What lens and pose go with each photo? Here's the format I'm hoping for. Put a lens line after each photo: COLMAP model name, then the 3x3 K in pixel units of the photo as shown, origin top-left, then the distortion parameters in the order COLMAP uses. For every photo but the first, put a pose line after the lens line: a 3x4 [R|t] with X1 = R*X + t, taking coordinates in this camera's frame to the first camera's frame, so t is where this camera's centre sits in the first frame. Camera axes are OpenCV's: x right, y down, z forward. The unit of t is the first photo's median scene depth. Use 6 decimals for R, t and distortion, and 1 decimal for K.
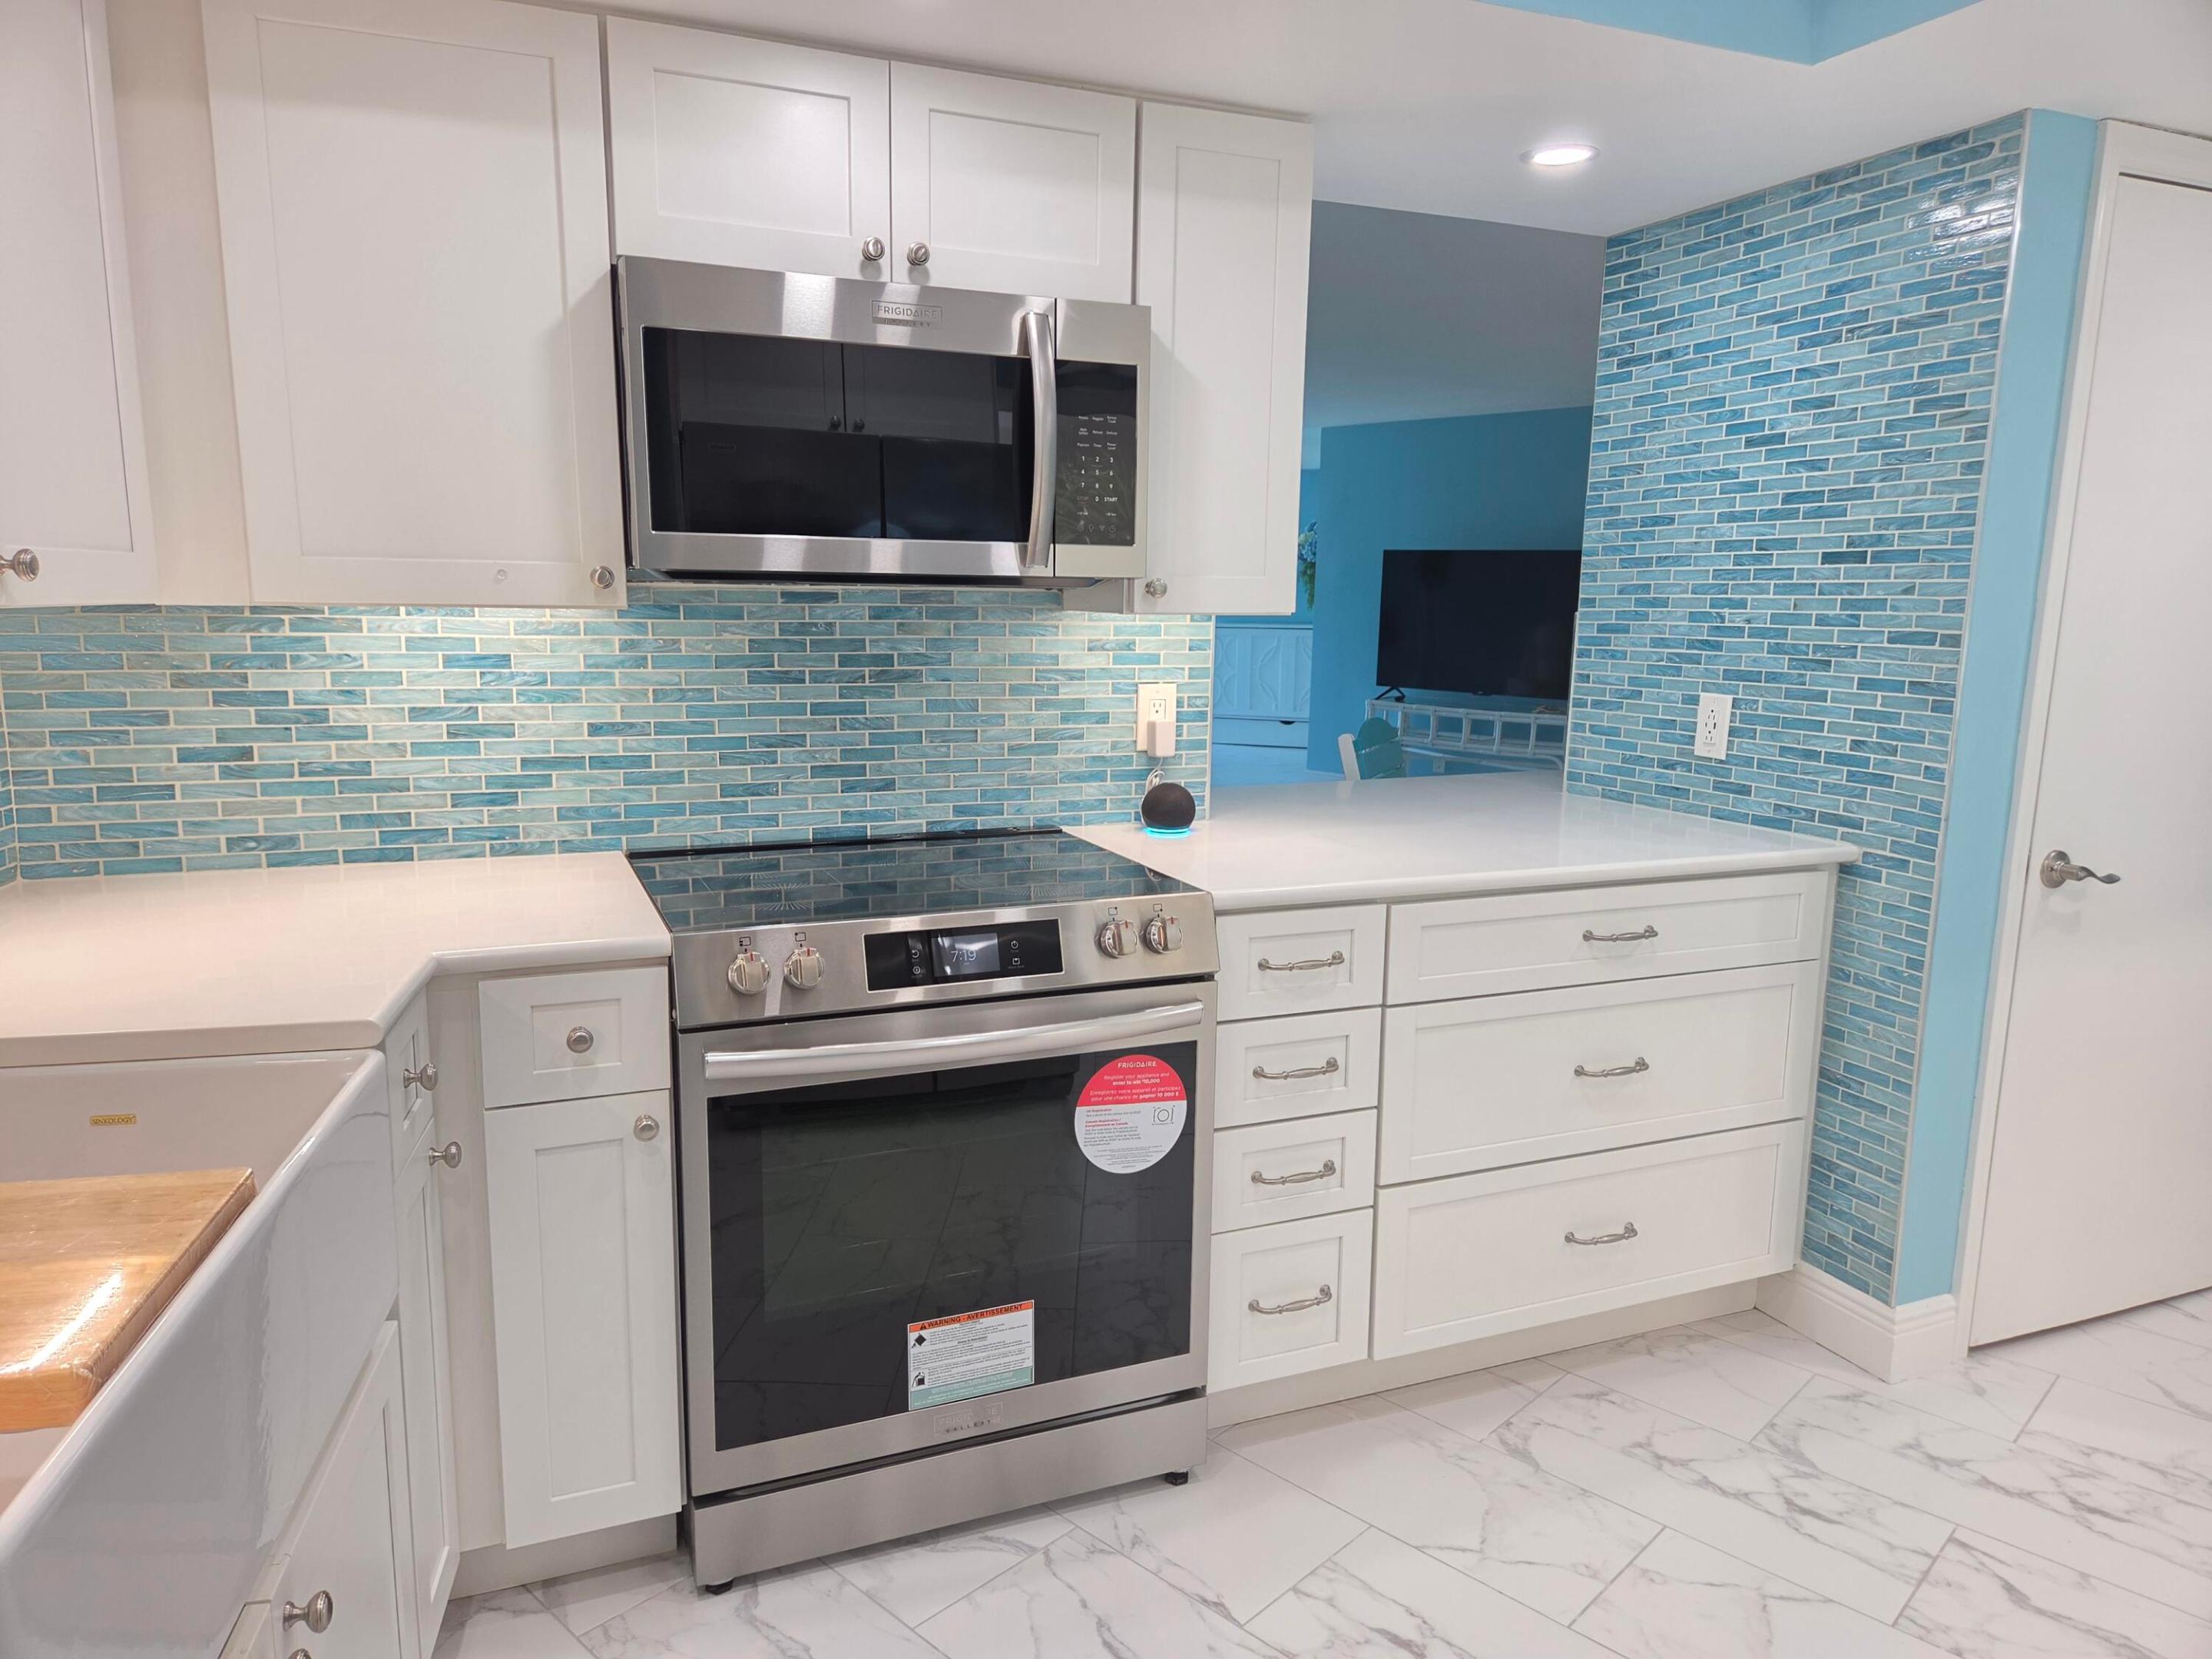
lens RADIAL K [[1484.7, 0, 1104.1], [0, 1484.7, 833.8], [0, 0, 1]] dist [0.043160, -0.027366]
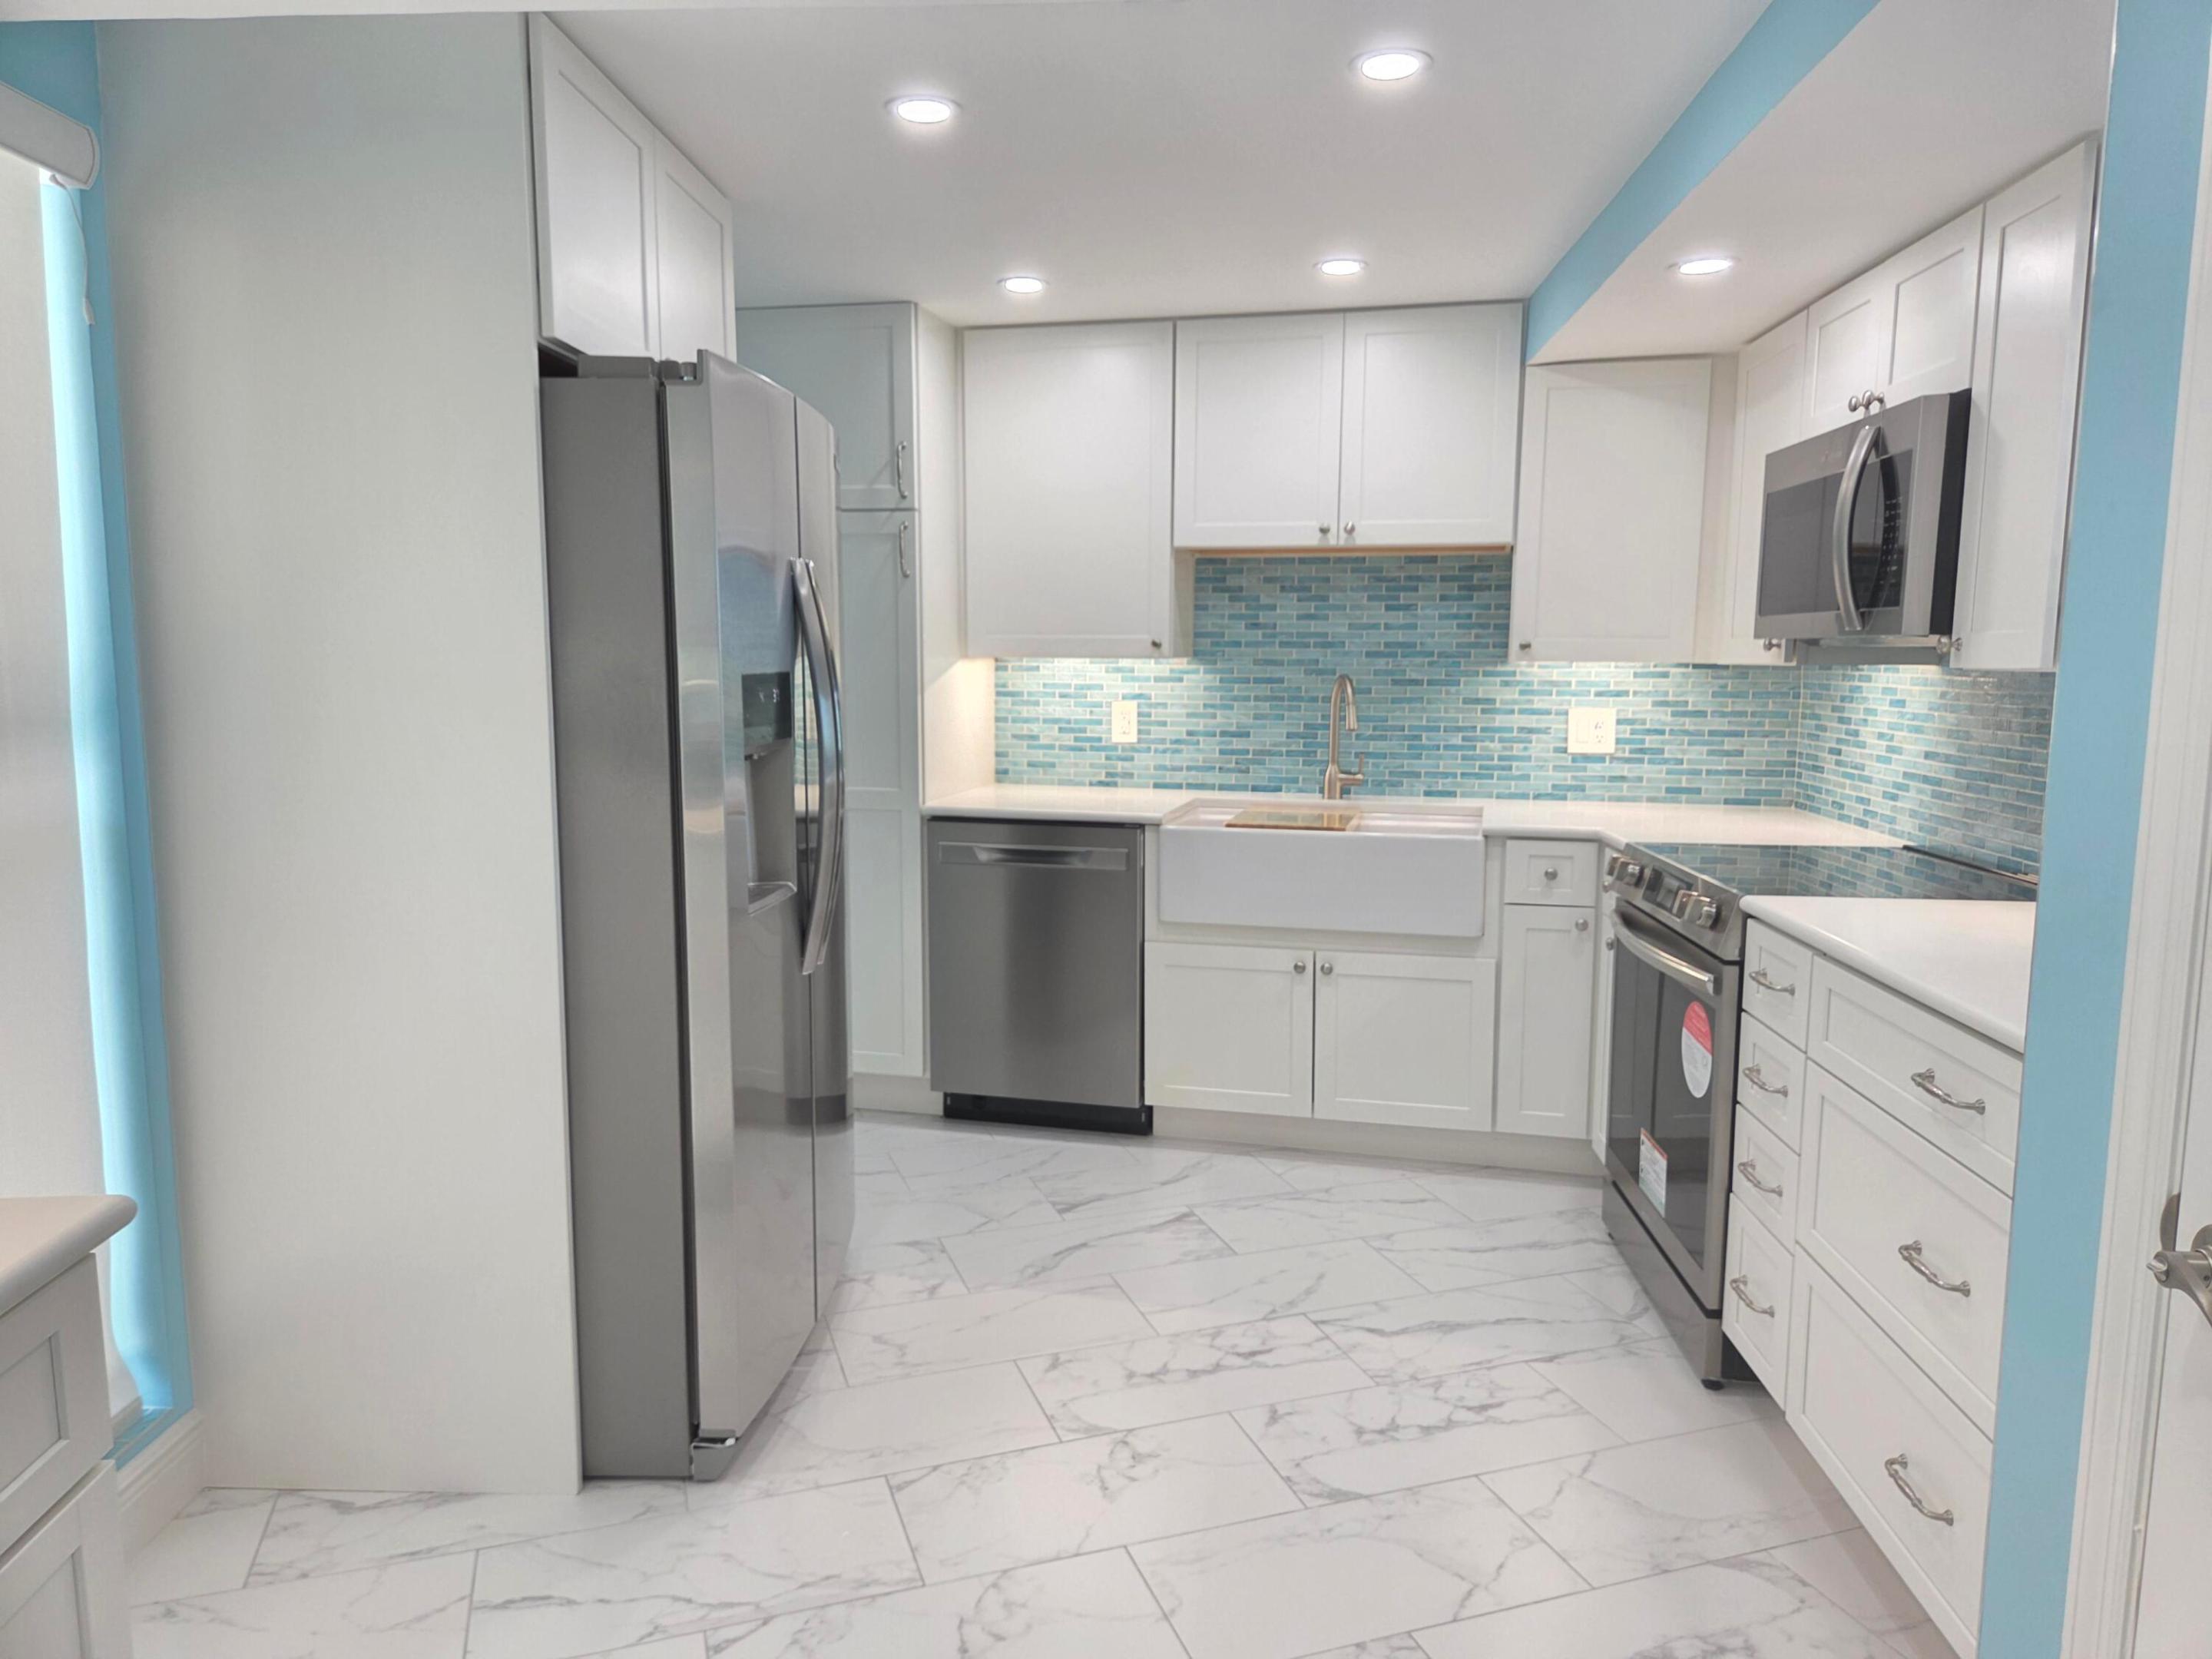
lens RADIAL K [[1484.7, 0, 1101.4], [0, 1484.7, 839.6], [0, 0, 1]] dist [0.043160, -0.027366]
pose [[-0.463740, 0.098854, -0.880439, 1.336111], [-0.143612, 0.972226, 0.184801, -0.152165], [0.874255, 0.212141, -0.436663, 1.036062]]
